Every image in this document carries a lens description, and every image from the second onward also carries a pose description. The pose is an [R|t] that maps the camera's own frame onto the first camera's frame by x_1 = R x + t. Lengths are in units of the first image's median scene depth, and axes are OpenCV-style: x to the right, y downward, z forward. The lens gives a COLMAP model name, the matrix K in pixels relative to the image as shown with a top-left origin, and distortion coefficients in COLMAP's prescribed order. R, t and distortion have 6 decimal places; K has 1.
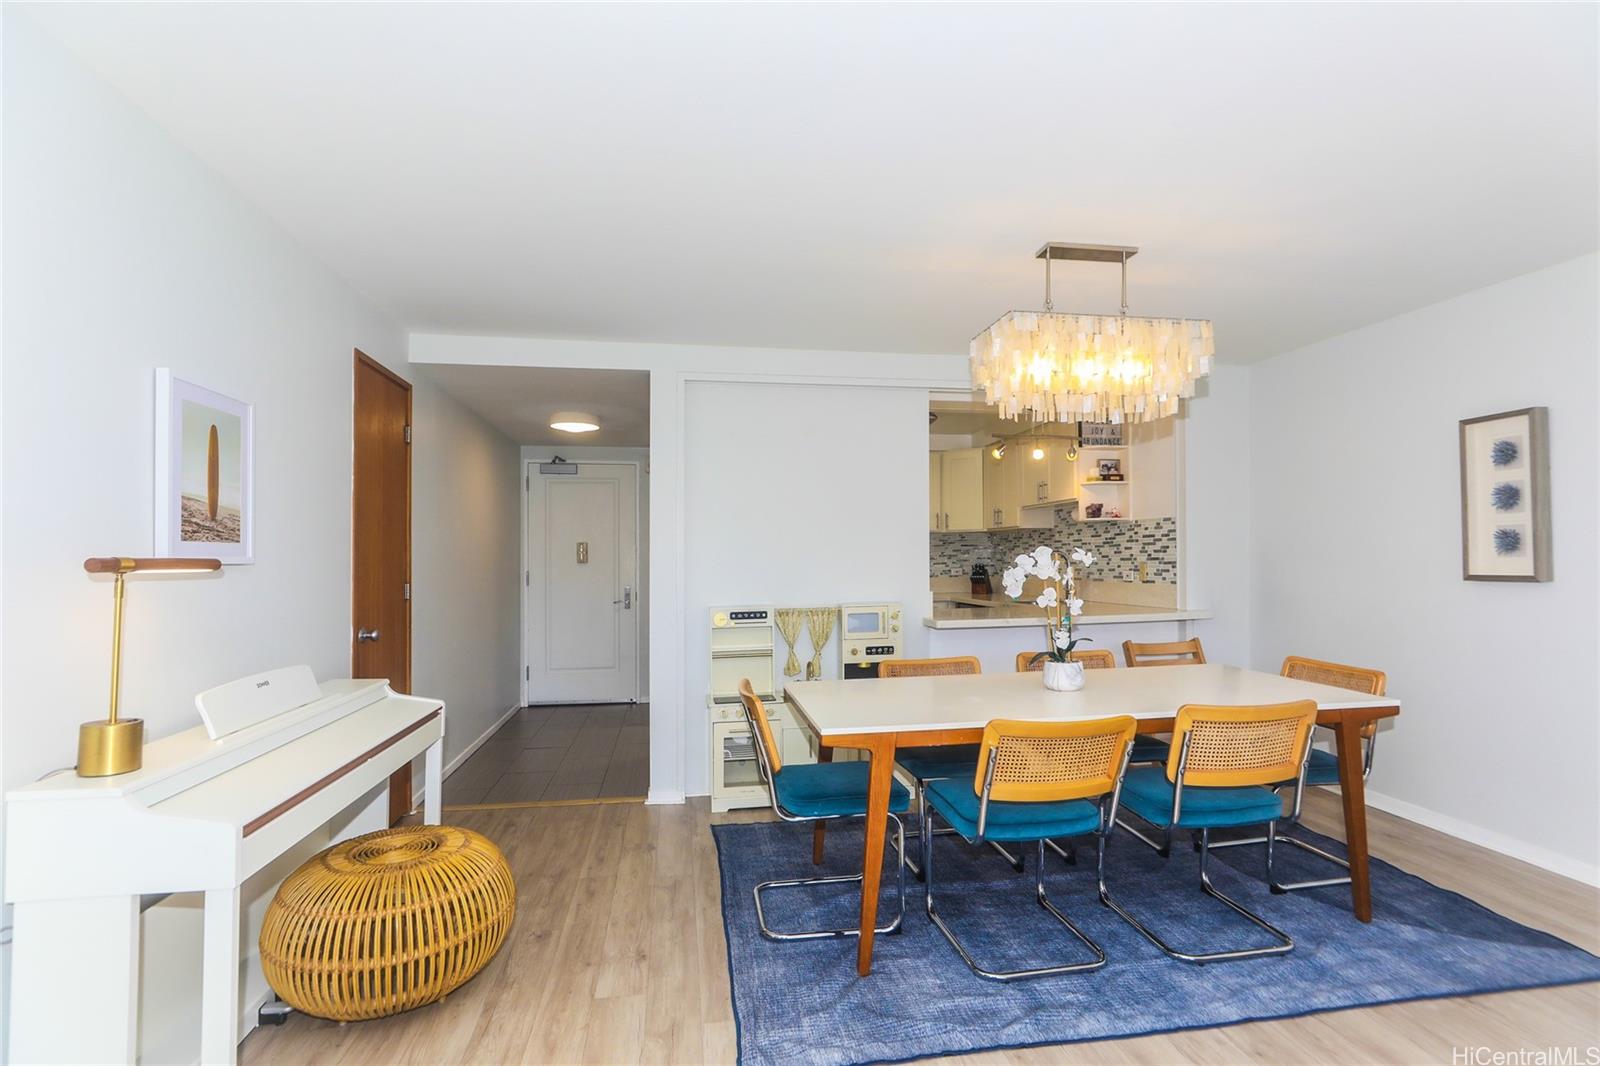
lens RADIAL K [[750.5, 0, 808.8], [0, 750.5, 541.3], [0, 0, 1]] dist [-0.000744, -0.000110]
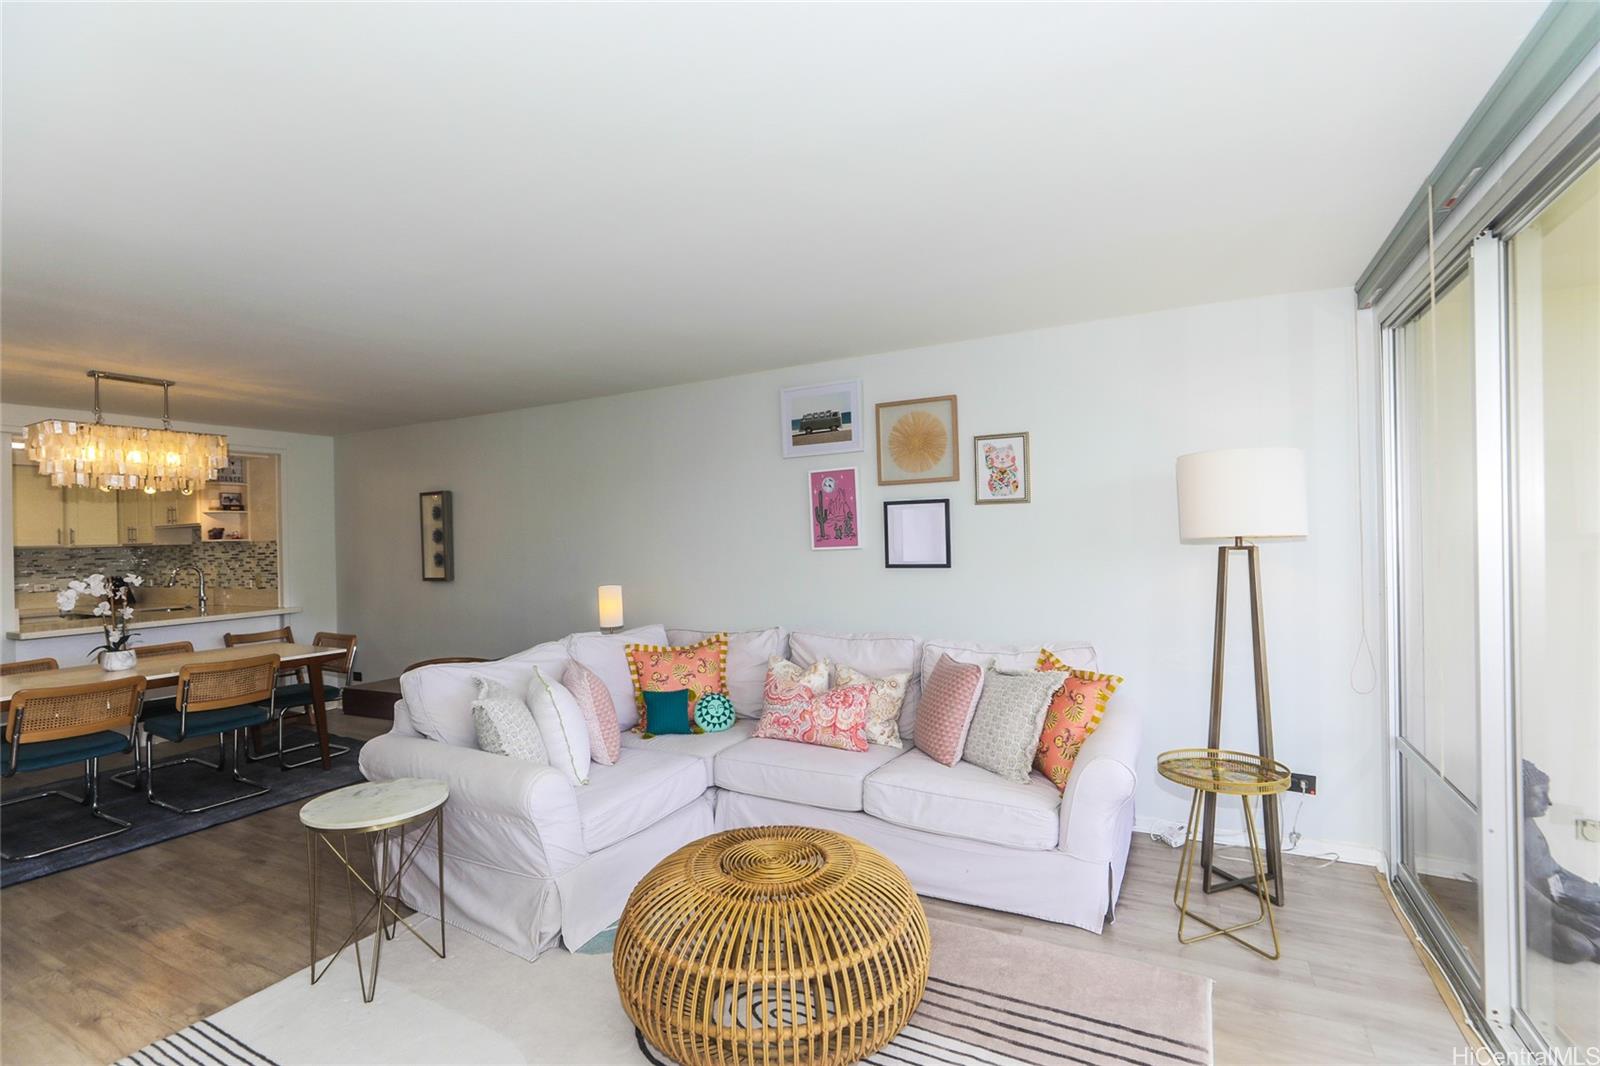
lens RADIAL K [[729.9, 0, 802.7], [0, 729.9, 543.0], [0, 0, 1]] dist [-0.017454, 0.001280]
pose [[0.616046, -0.007738, 0.787672, 0.033907], [-0.001071, 0.999943, 0.010661, -0.041760], [-0.787710, -0.007411, 0.616002, -0.567183]]
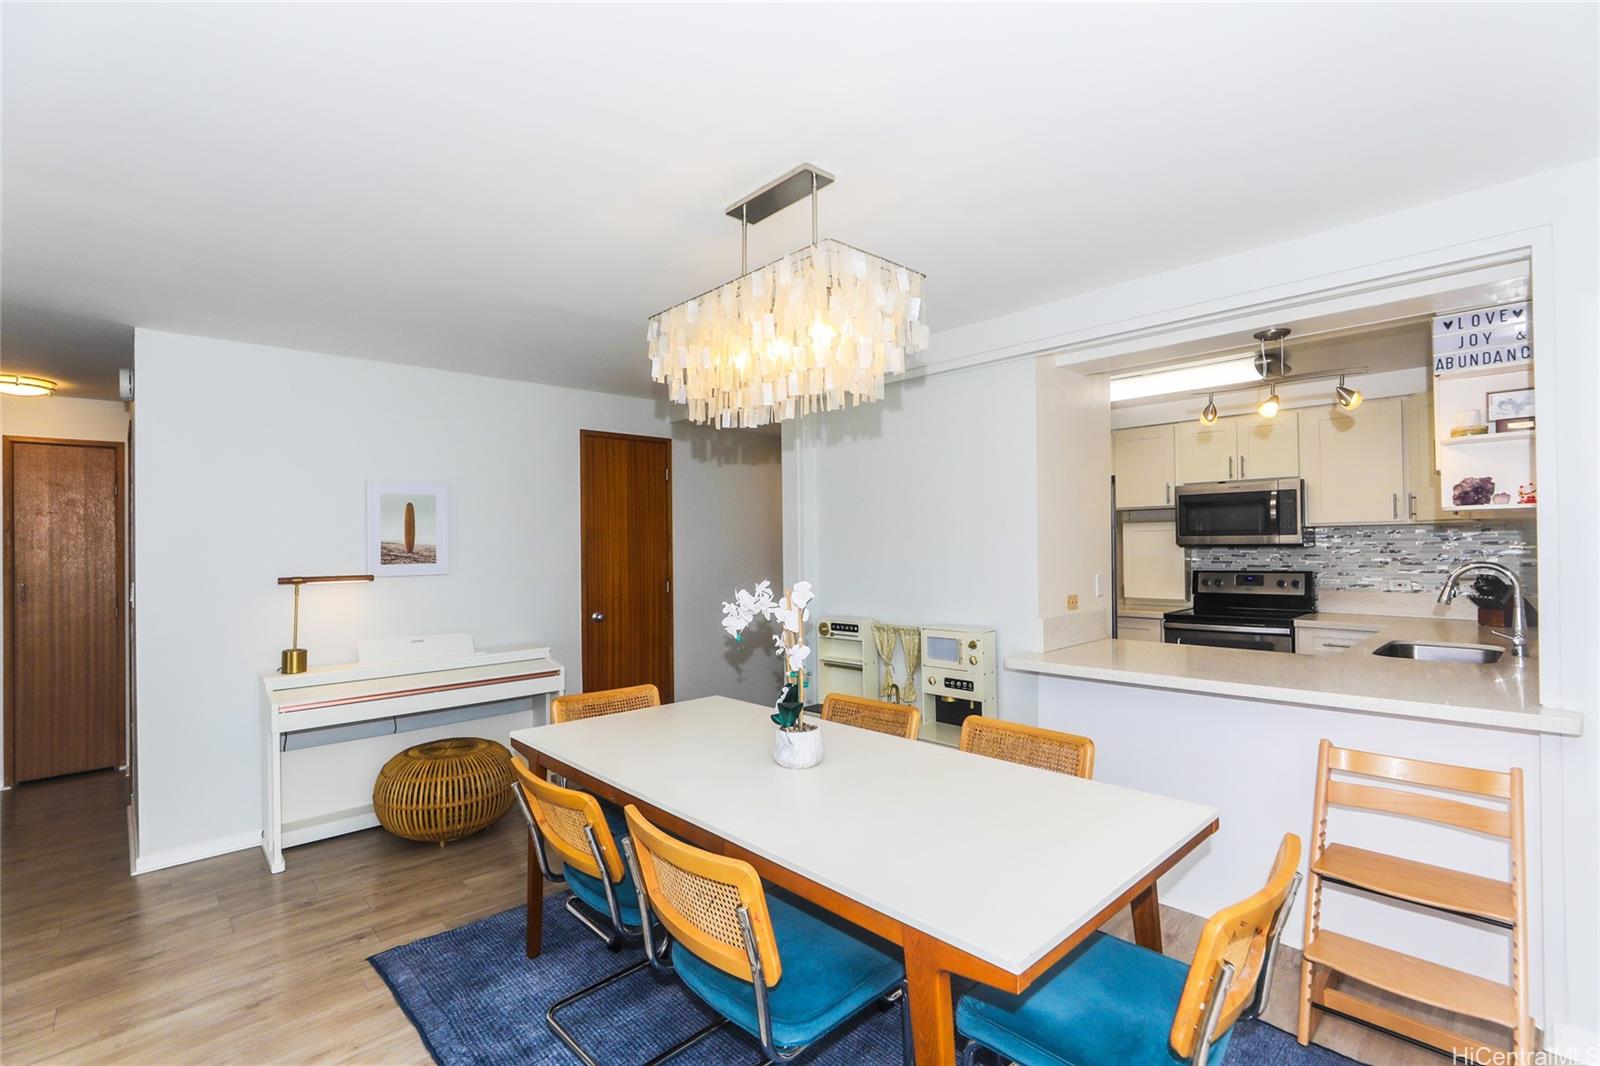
lens RADIAL K [[729.9, 0, 801.6], [0, 729.9, 537.9], [0, 0, 1]] dist [-0.017454, 0.001280]
pose [[0.556270, -0.005475, -0.830984, 0.562830], [0.024007, 0.999667, 0.009484, -0.025232], [0.830655, -0.025225, 0.556216, 0.336726]]
